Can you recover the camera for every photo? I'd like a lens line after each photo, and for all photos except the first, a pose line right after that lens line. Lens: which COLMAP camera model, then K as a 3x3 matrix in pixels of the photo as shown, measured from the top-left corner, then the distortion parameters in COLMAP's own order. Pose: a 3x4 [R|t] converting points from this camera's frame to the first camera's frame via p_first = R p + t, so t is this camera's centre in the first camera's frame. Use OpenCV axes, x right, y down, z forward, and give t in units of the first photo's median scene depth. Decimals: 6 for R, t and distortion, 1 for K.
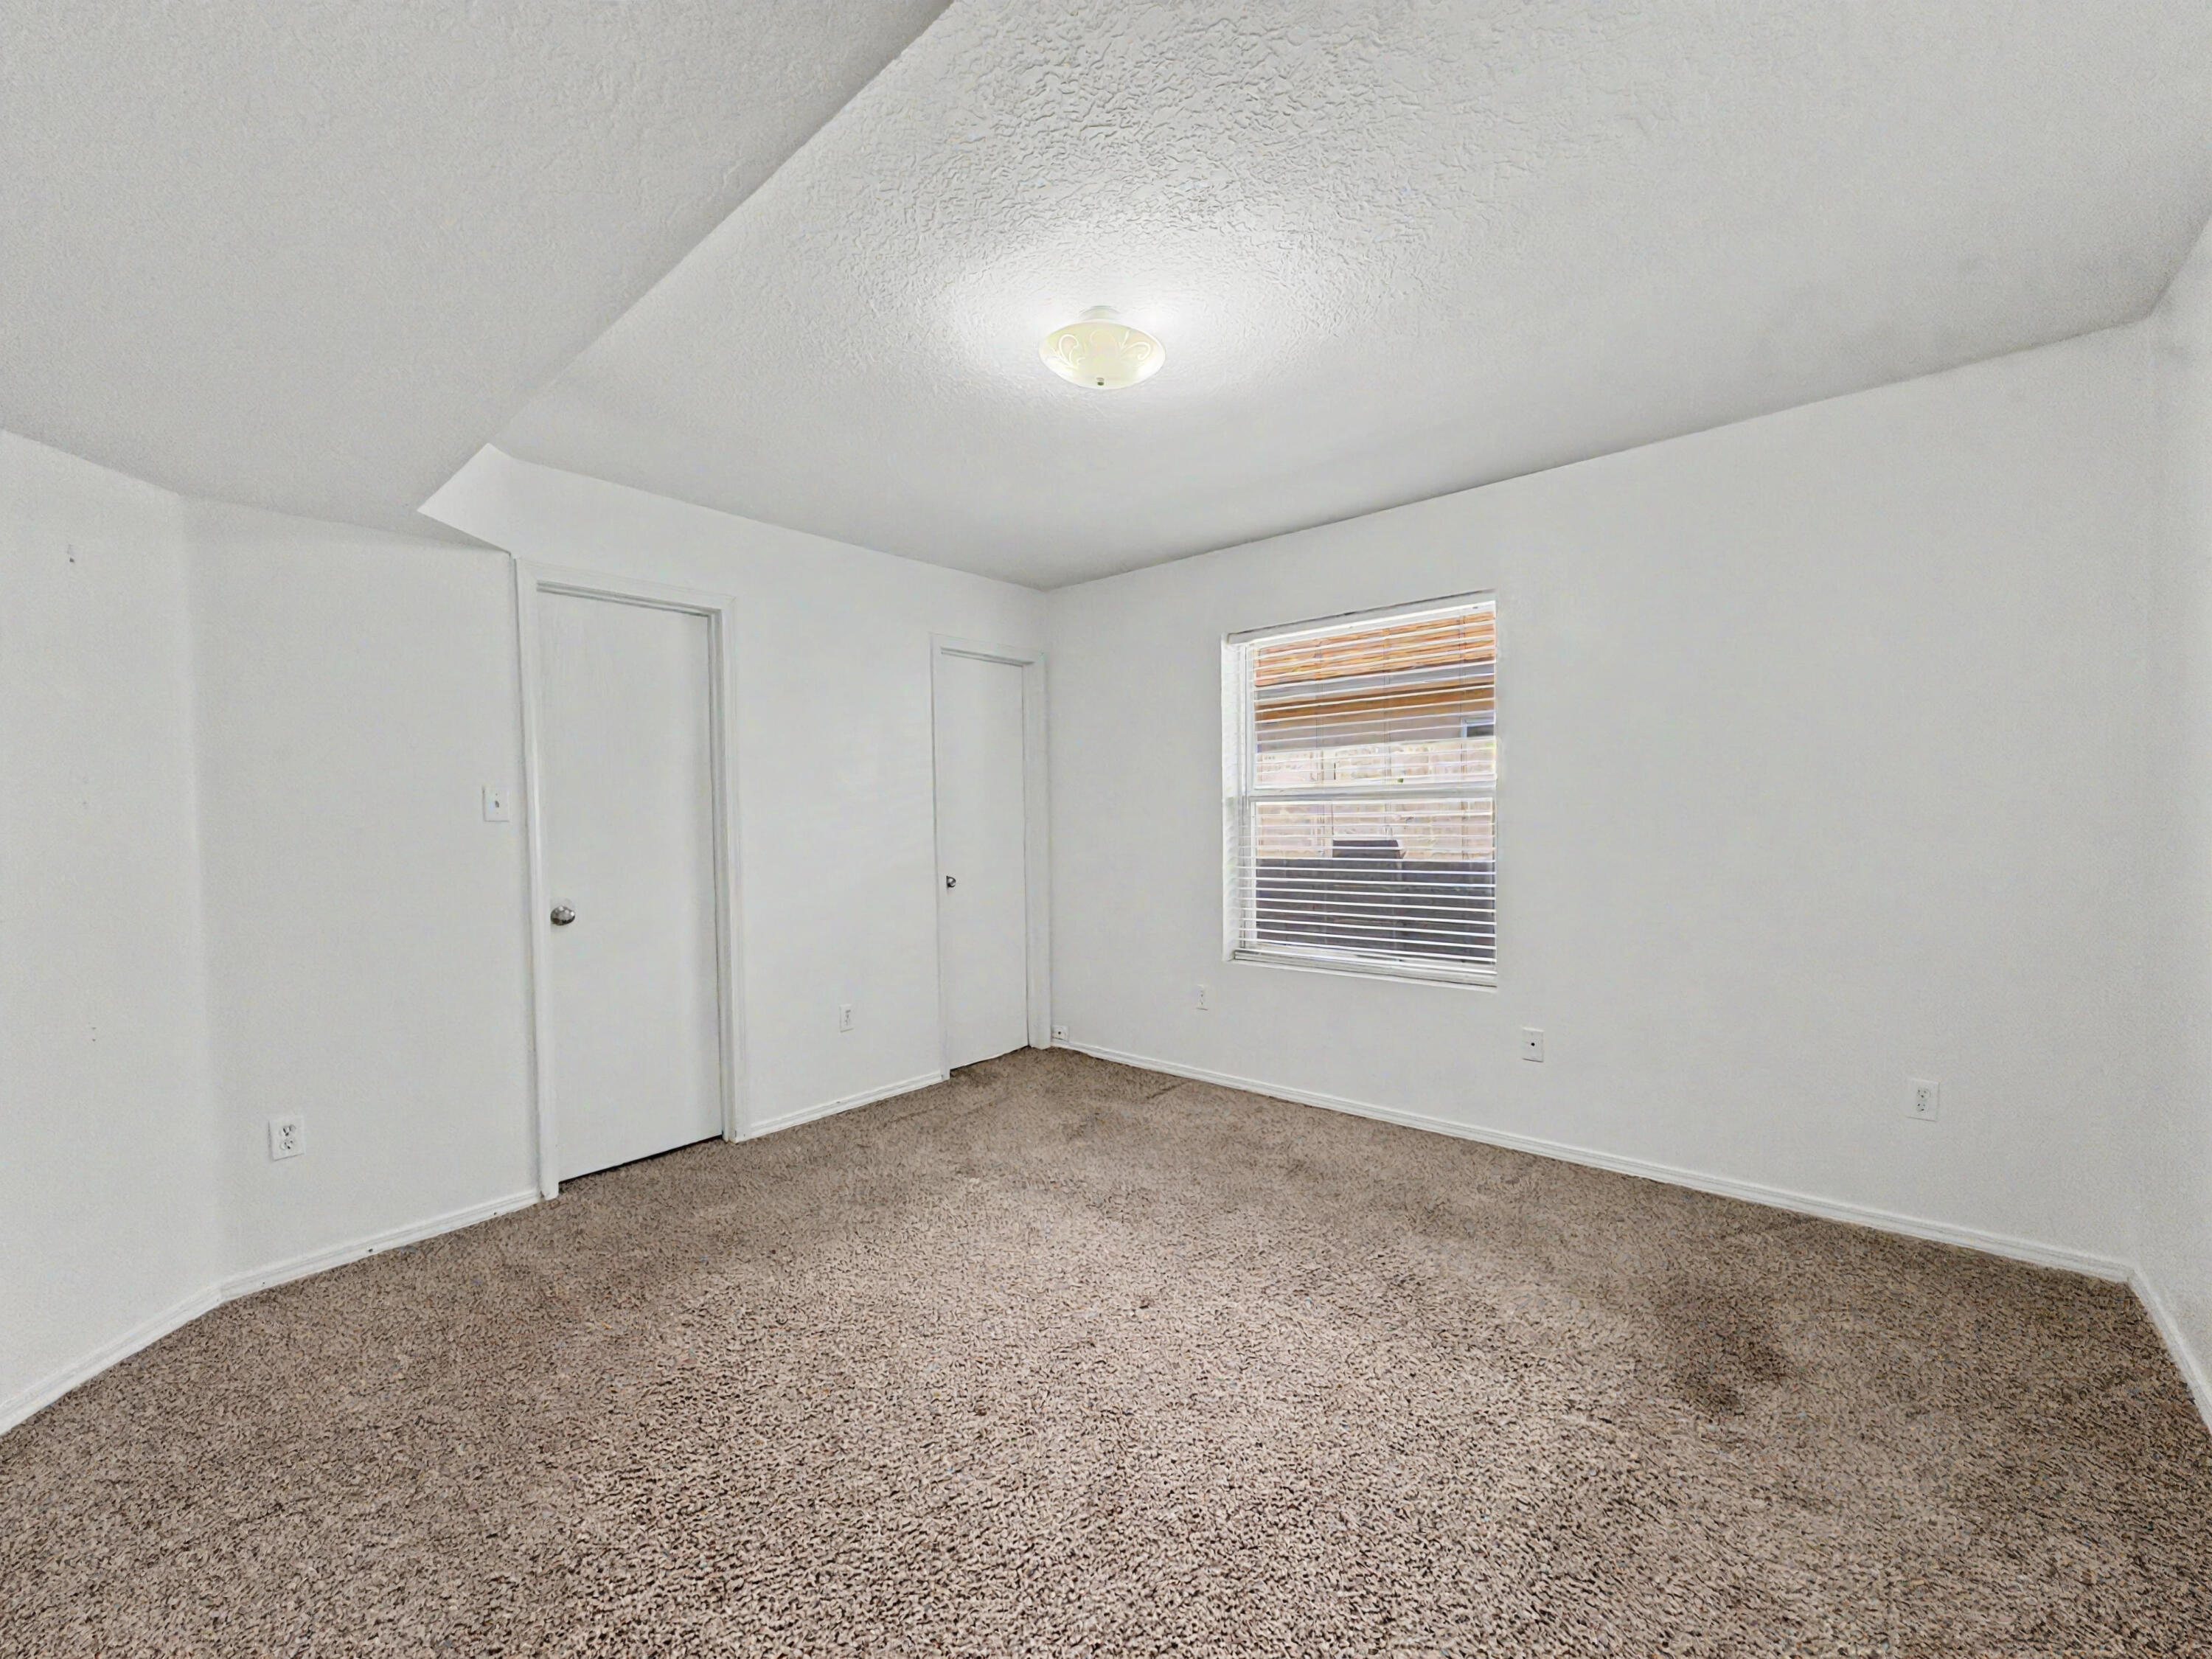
lens RADIAL K [[880.8, 0, 1104.3], [0, 880.8, 833.2], [0, 0, 1]] dist [0.000580, -0.000442]
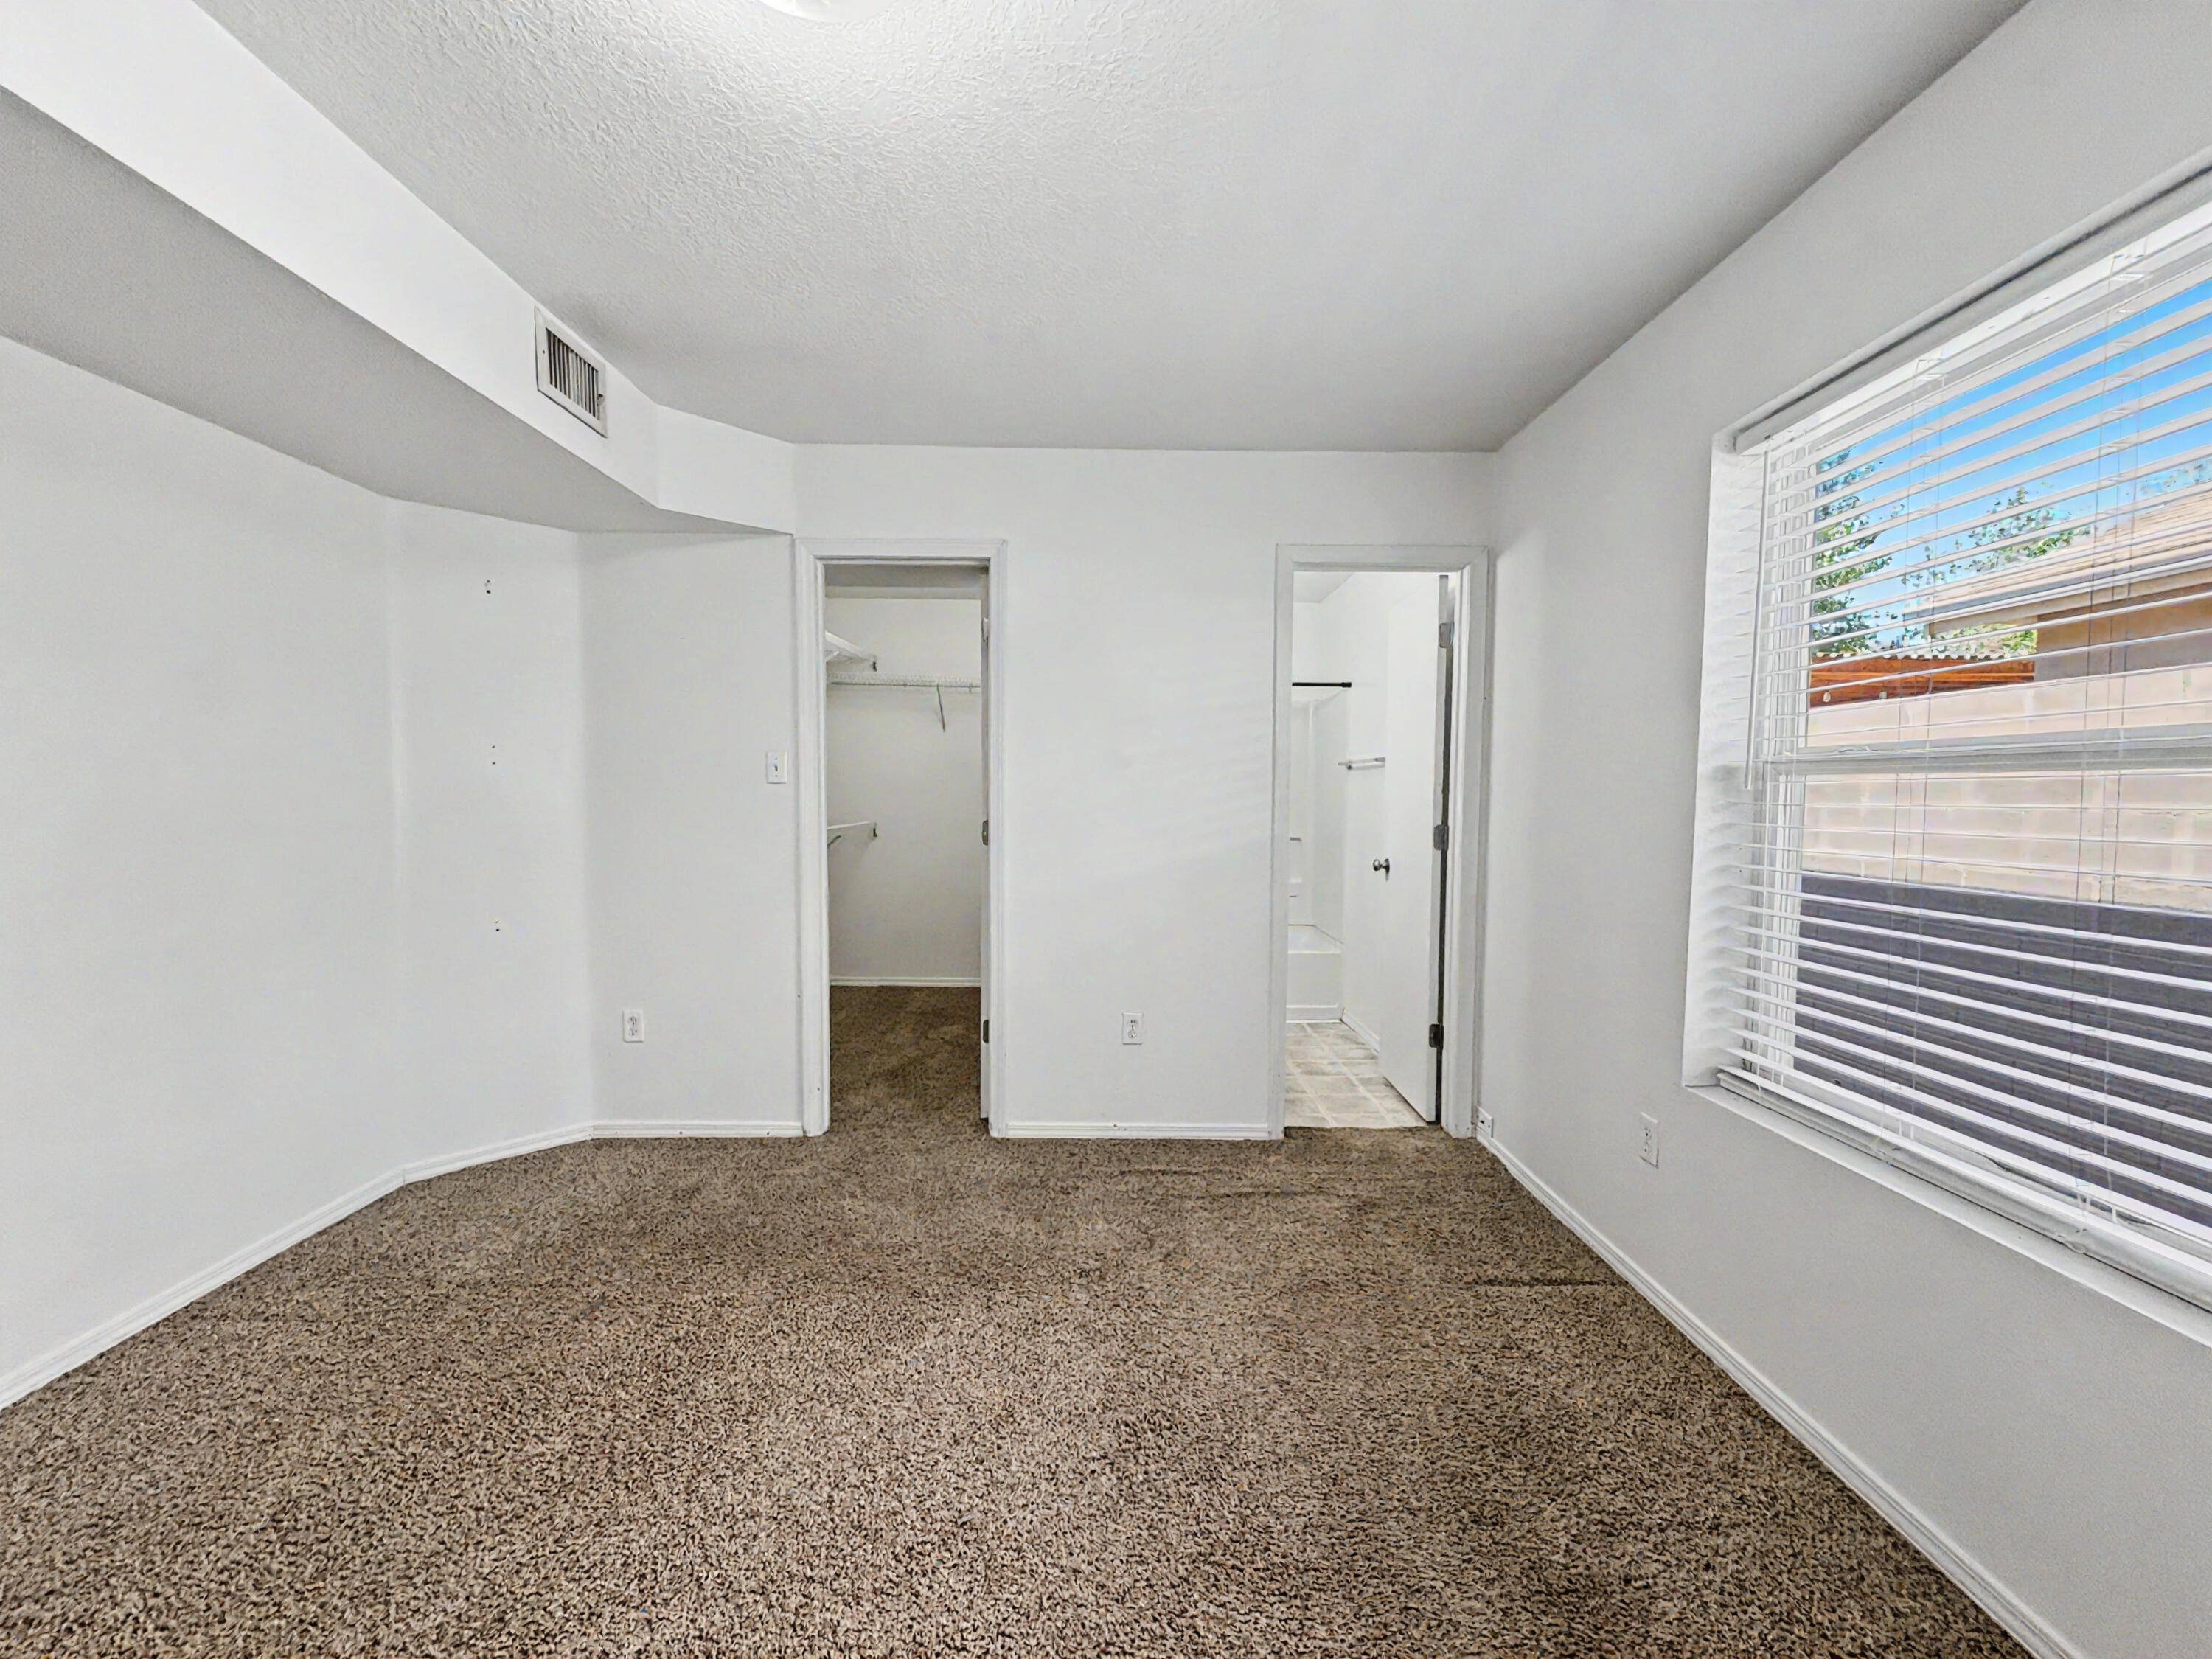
lens RADIAL K [[880.8, 0, 1107.2], [0, 880.8, 833.8], [0, 0, 1]] dist [0.000580, -0.000442]
pose [[0.663933, 0.058521, -0.745499, 0.326285], [-0.038838, 0.998286, 0.043776, -0.011257], [0.746783, -0.000110, 0.665068, 0.464842]]
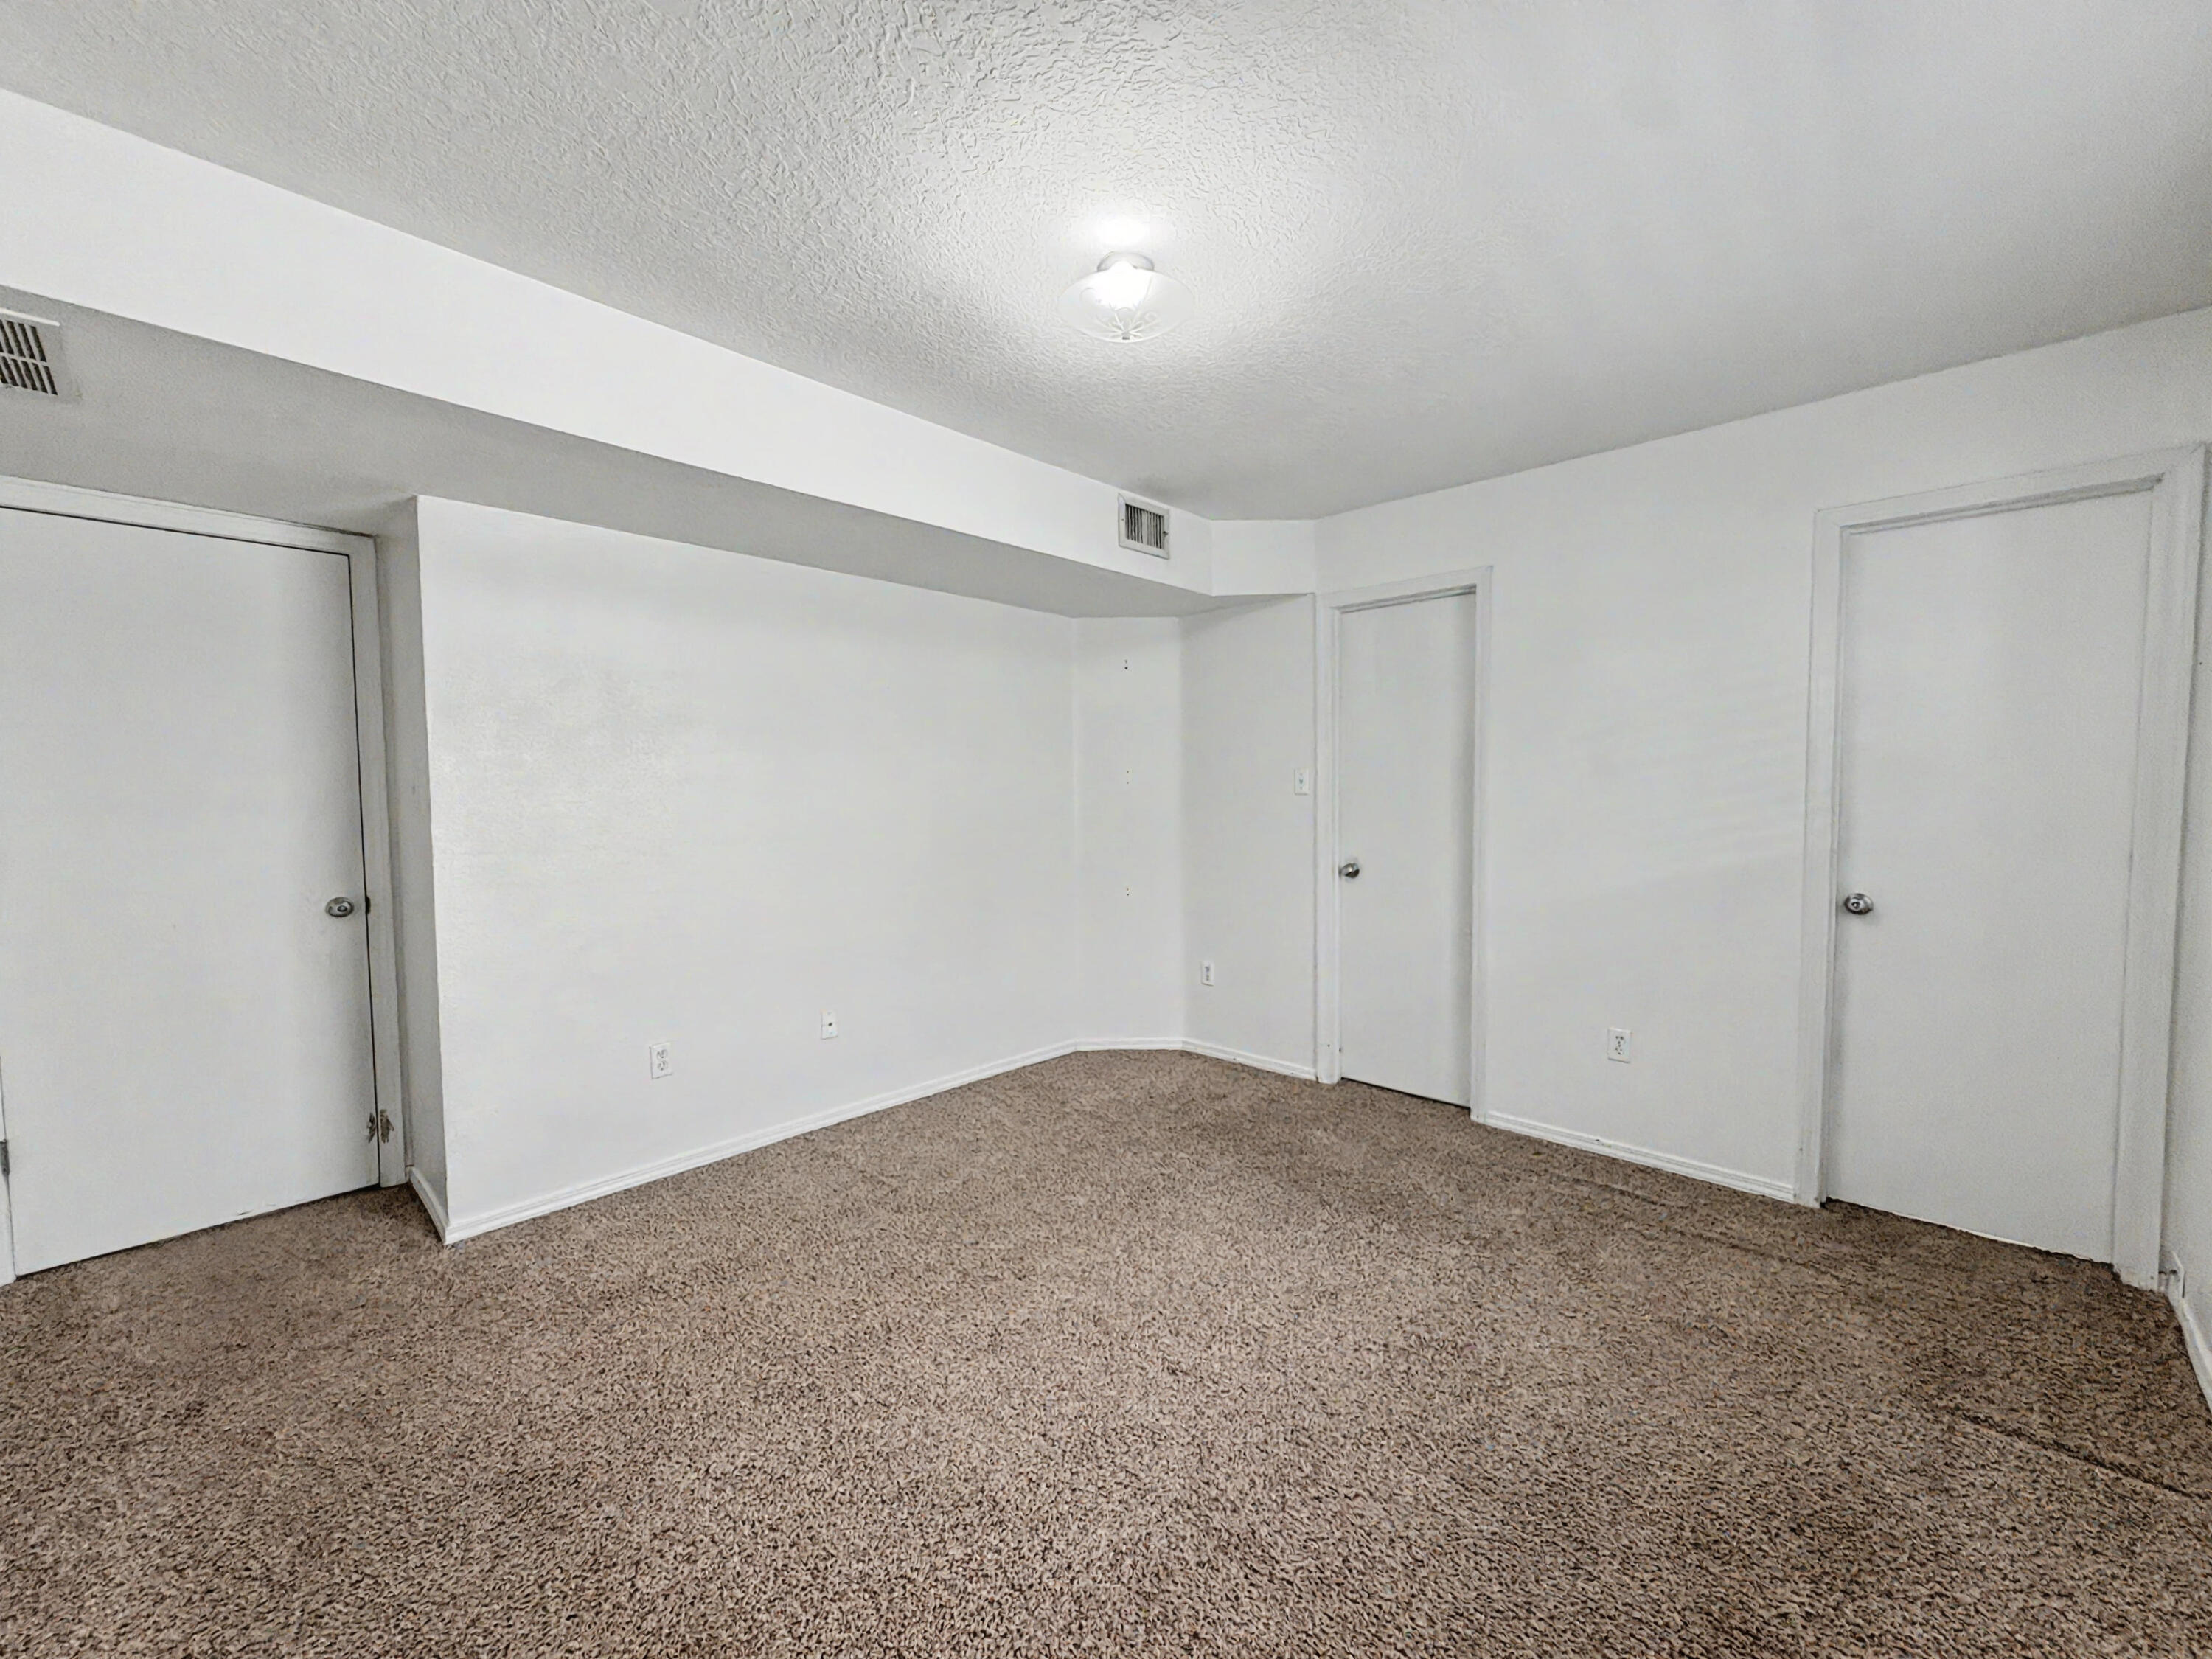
lens RADIAL K [[880.8, 0, 1114.2], [0, 880.8, 834.1], [0, 0, 1]] dist [0.000580, -0.000442]
pose [[-0.036104, 0.068587, -0.996992, 0.555494], [-0.020995, 0.997370, 0.069374, -0.031556], [0.999127, 0.023437, -0.034569, 0.609565]]
